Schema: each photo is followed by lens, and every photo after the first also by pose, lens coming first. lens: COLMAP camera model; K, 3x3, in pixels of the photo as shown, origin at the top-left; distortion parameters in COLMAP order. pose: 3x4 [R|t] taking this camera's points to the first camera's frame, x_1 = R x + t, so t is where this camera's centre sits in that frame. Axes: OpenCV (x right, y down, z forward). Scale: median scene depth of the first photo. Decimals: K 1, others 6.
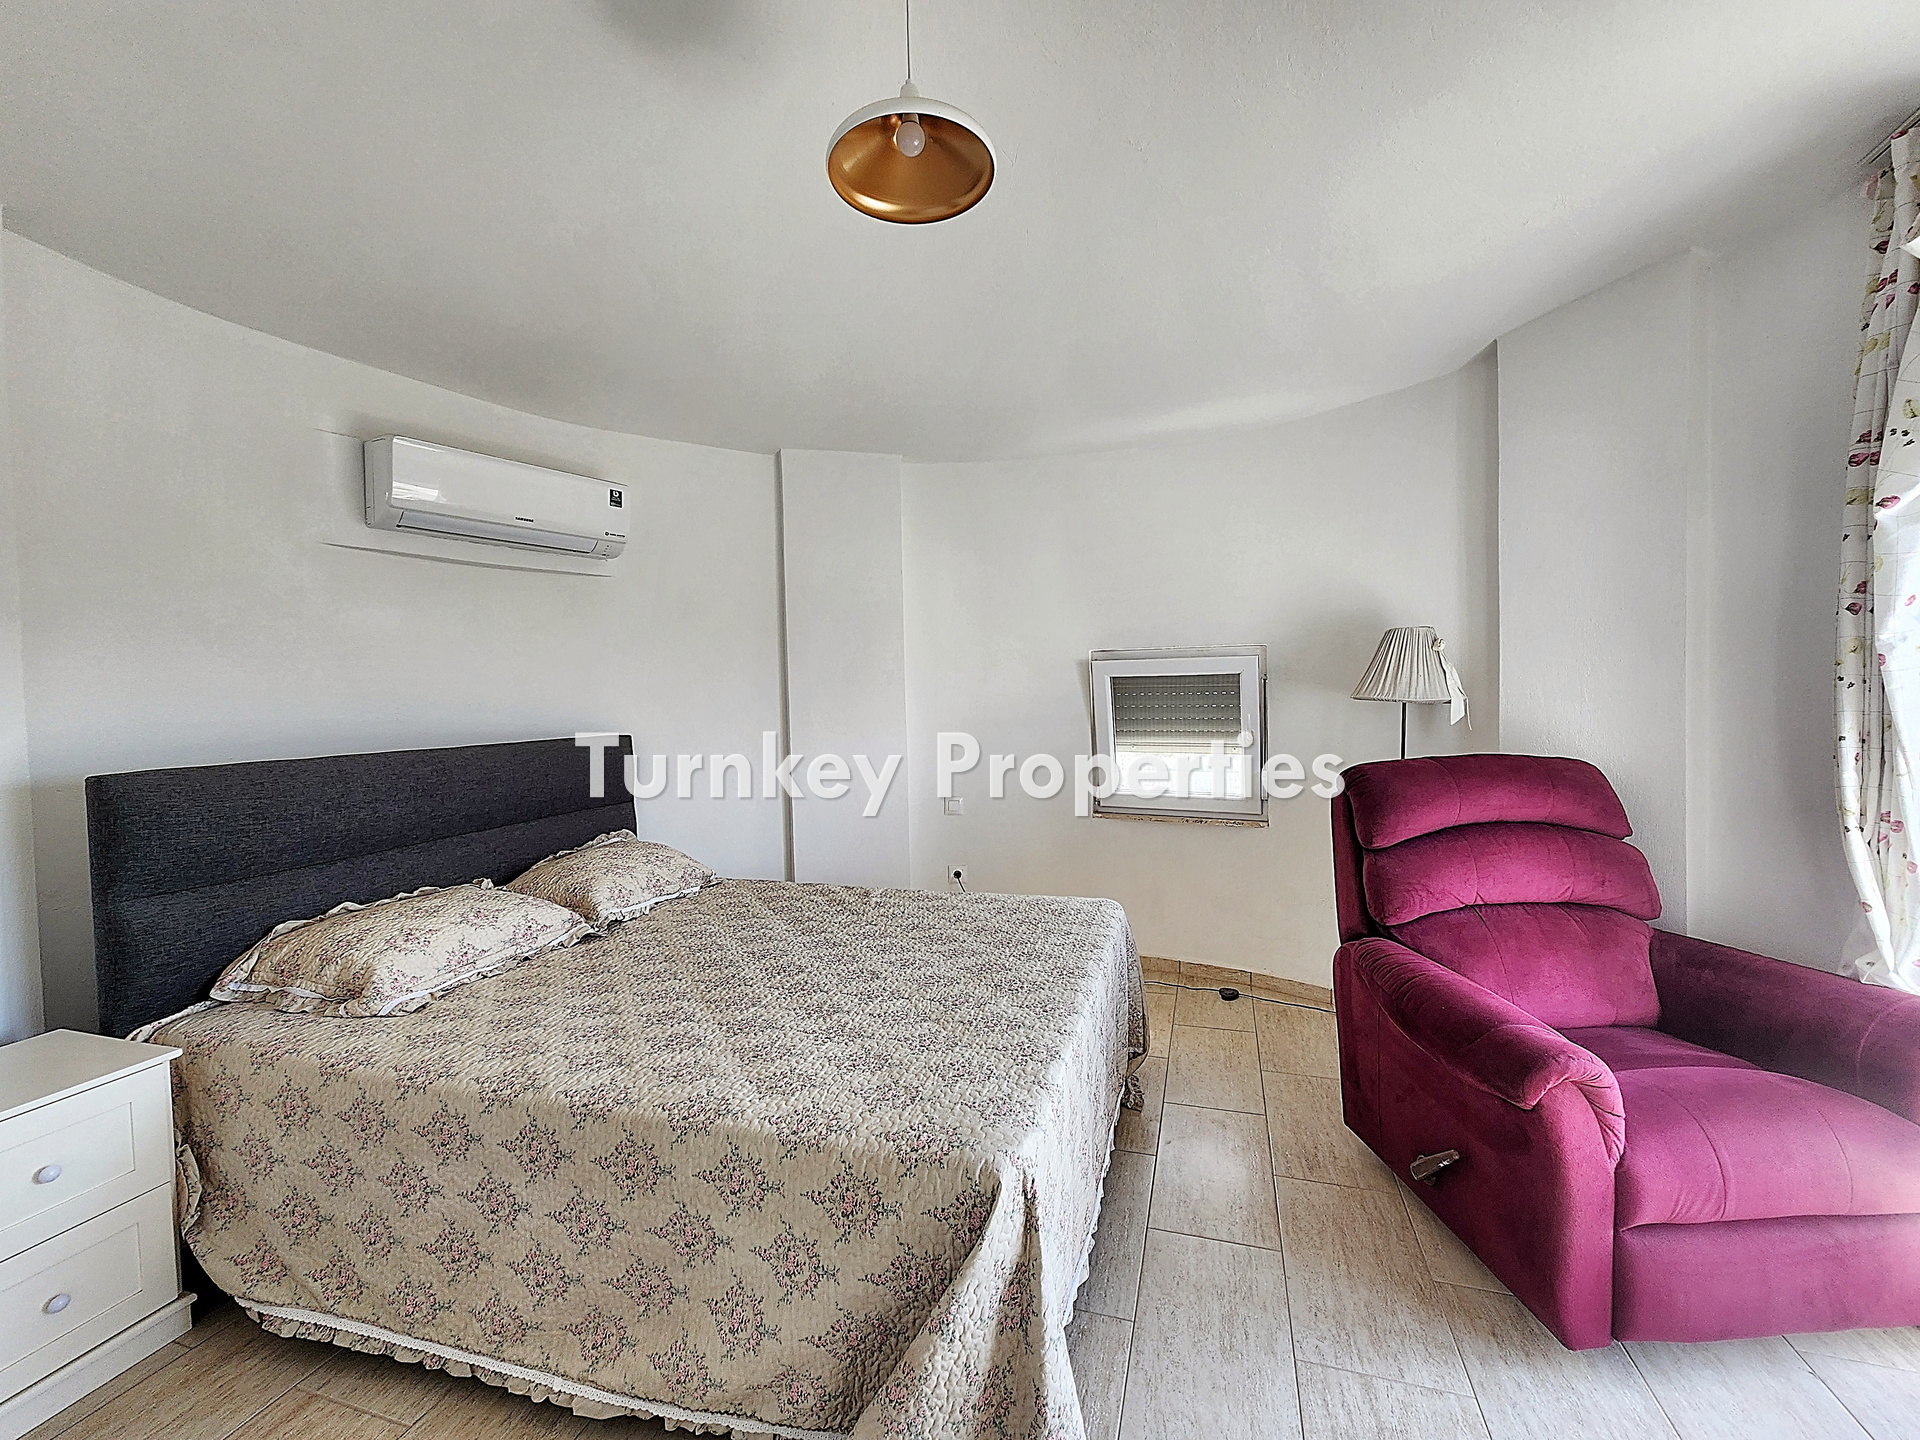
lens RADIAL K [[789.2, 0, 960.8], [0, 789.2, 714.3], [0, 0, 1]] dist [-0.001303, 0.000317]
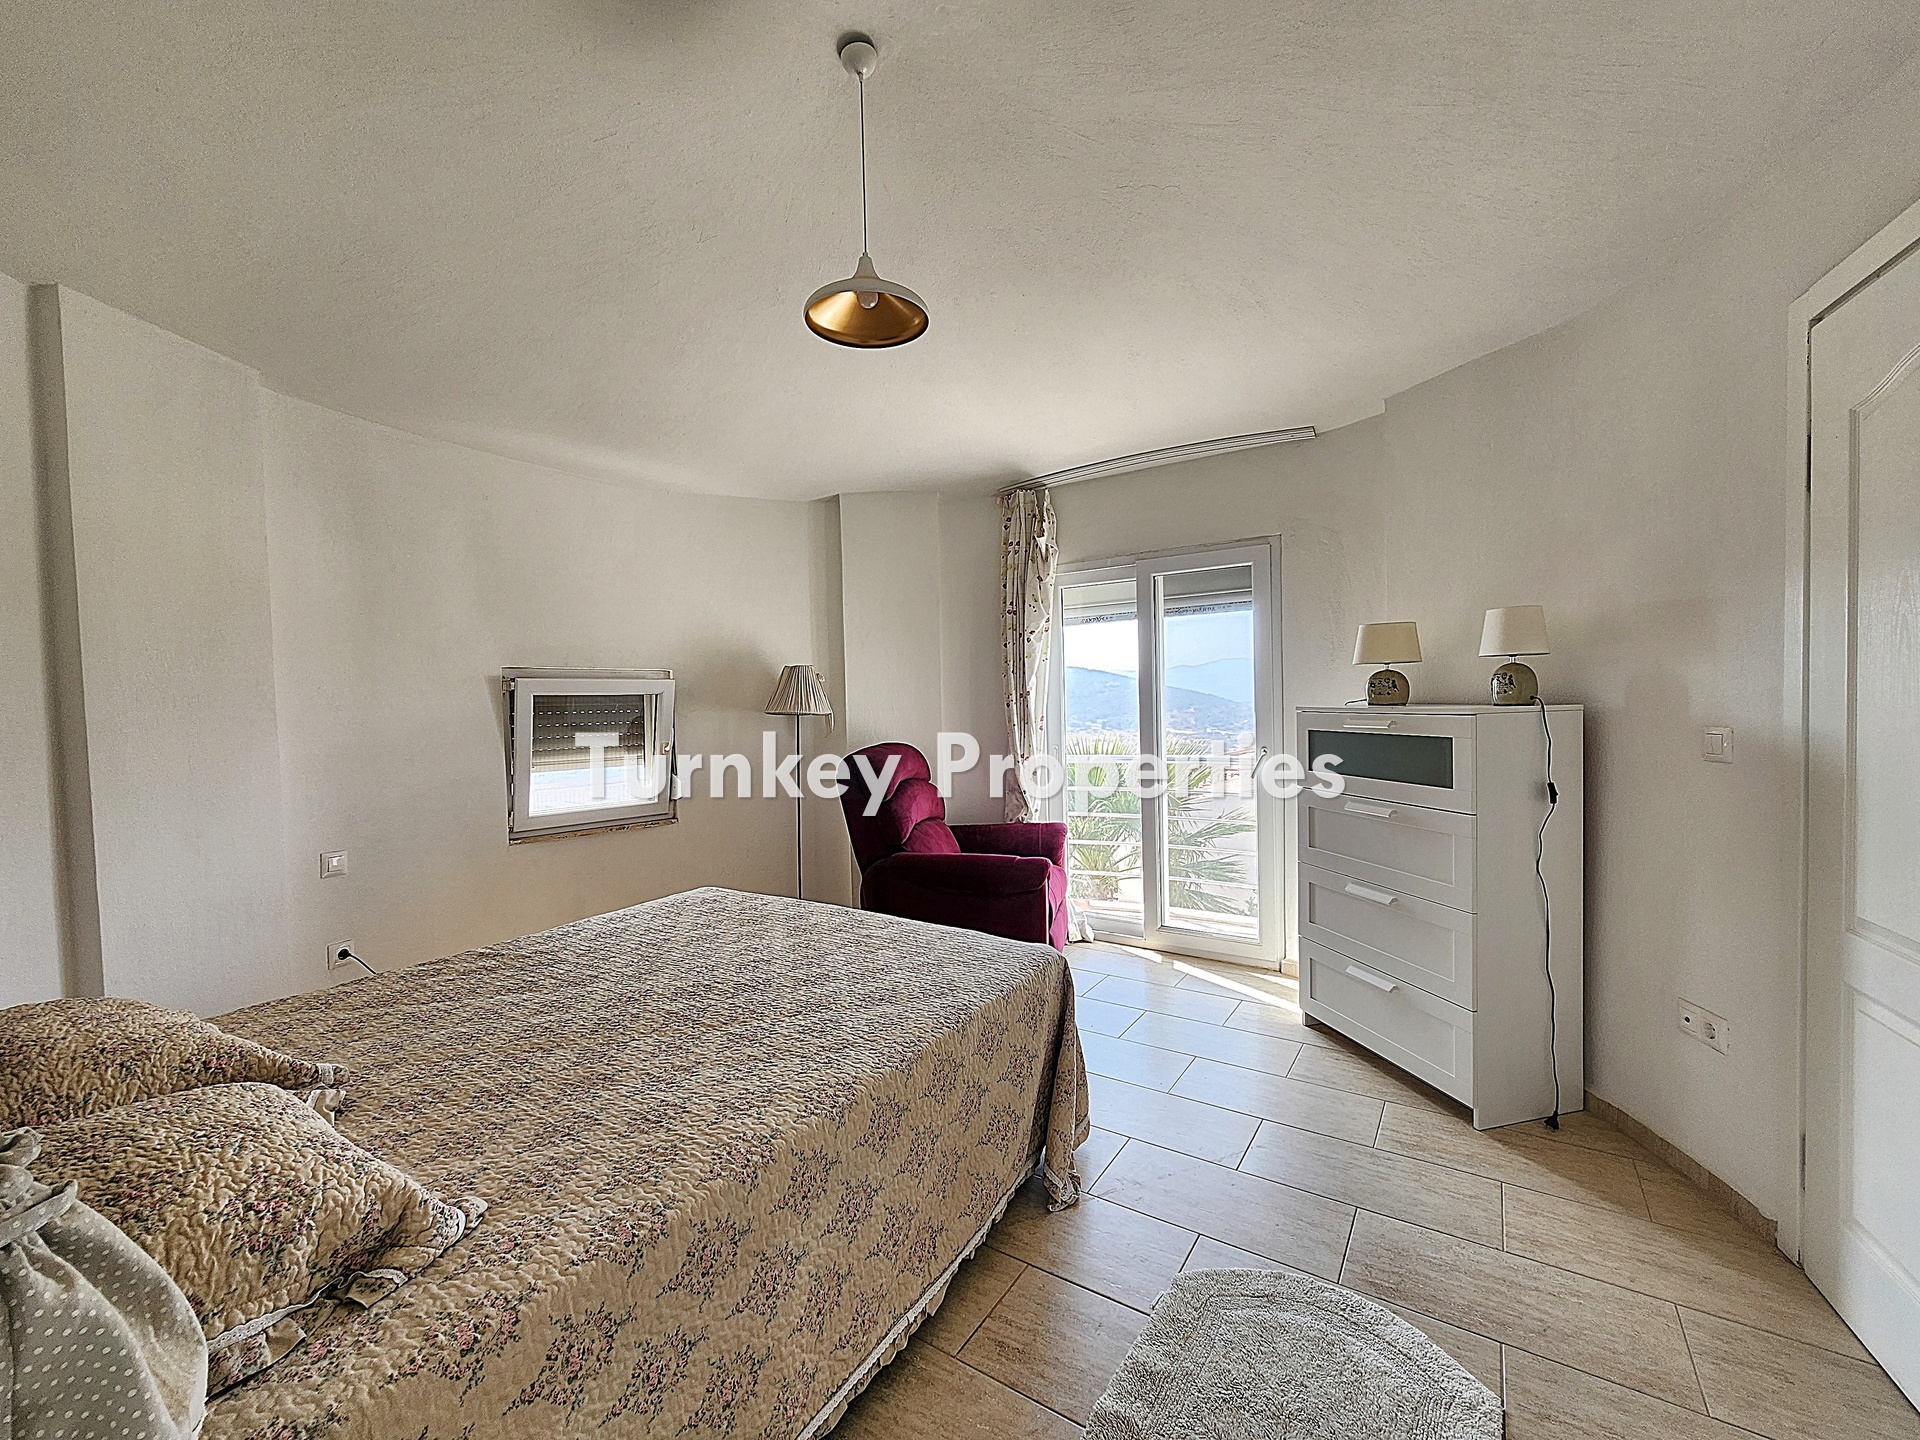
lens RADIAL K [[789.2, 0, 968.7], [0, 789.2, 721.9], [0, 0, 1]] dist [-0.001303, 0.000317]
pose [[0.269436, -0.019634, 0.962818, -0.740167], [0.038314, 0.999219, 0.009655, -0.004934], [-0.962256, 0.034289, 0.269978, 0.272691]]
